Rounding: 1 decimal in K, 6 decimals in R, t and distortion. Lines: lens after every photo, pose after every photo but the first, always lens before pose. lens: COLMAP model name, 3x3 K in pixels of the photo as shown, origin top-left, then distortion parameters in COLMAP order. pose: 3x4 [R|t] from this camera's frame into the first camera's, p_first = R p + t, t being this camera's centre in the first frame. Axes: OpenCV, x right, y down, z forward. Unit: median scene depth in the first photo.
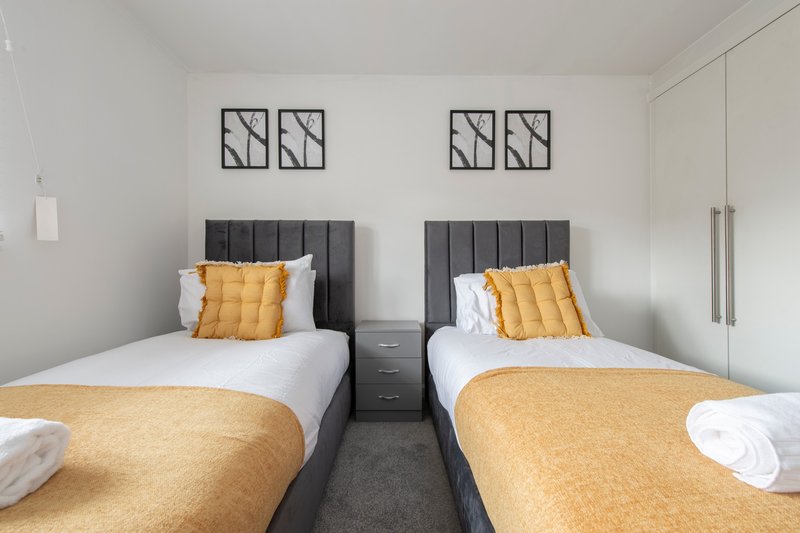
lens RADIAL K [[347.5, 0, 400.0], [0, 347.5, 266.5], [0, 0, 1]] dist [0.003995, 0.000160]
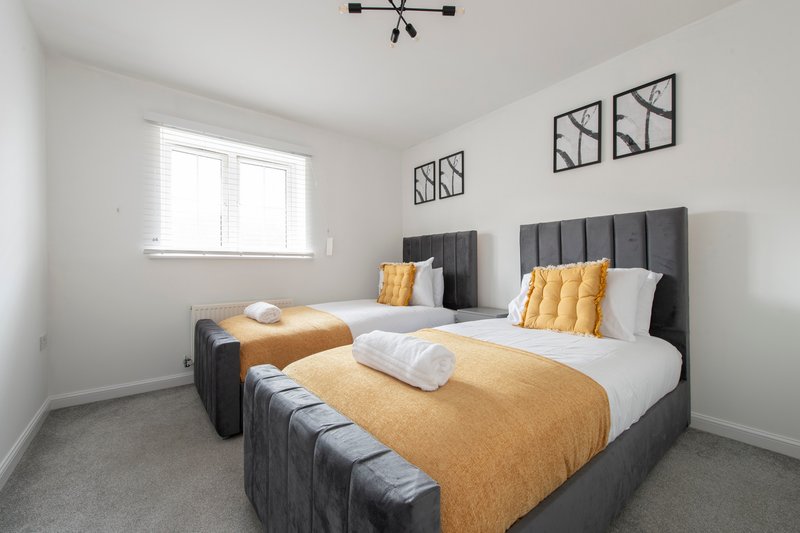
lens RADIAL K [[331.6, 0, 400.0], [0, 331.6, 266.5], [0, 0, 1]] dist [-0.000819, -0.000335]
pose [[0.600996, -0.000662, -0.799252, 0.677827], [0.007057, 0.999965, 0.004479, -0.000442], [0.799221, -0.008332, 0.600980, 0.008670]]
